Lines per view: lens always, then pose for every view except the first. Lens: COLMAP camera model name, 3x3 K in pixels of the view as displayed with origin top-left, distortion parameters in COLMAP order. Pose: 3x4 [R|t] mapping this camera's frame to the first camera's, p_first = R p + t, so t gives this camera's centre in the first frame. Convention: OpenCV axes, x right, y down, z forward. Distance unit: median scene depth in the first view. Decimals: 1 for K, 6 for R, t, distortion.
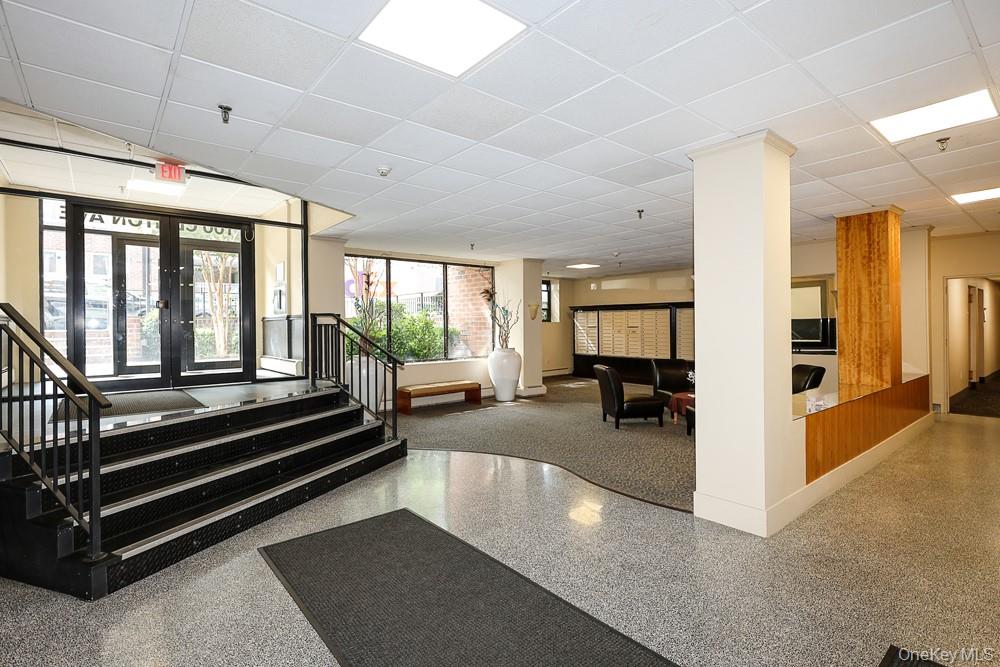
lens RADIAL K [[482.8, 0, 500.0], [0, 482.8, 333.5], [0, 0, 1]] dist [0.000261, 0.000016]
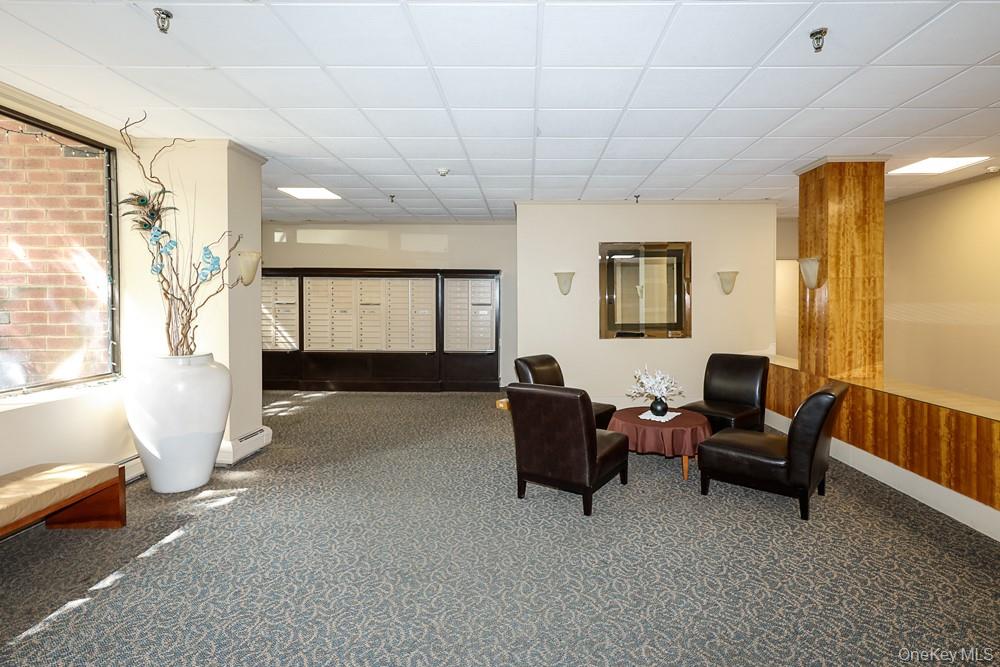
lens RADIAL K [[475.7, 0, 500.3], [0, 475.7, 313.1], [0, 0, 1]] dist [0.000649, 0.000212]
pose [[0.630829, -0.006527, 0.775895, -0.131796], [0.004965, 0.999978, 0.004375, -0.004370], [-0.775906, 0.001092, 0.630847, 0.569051]]
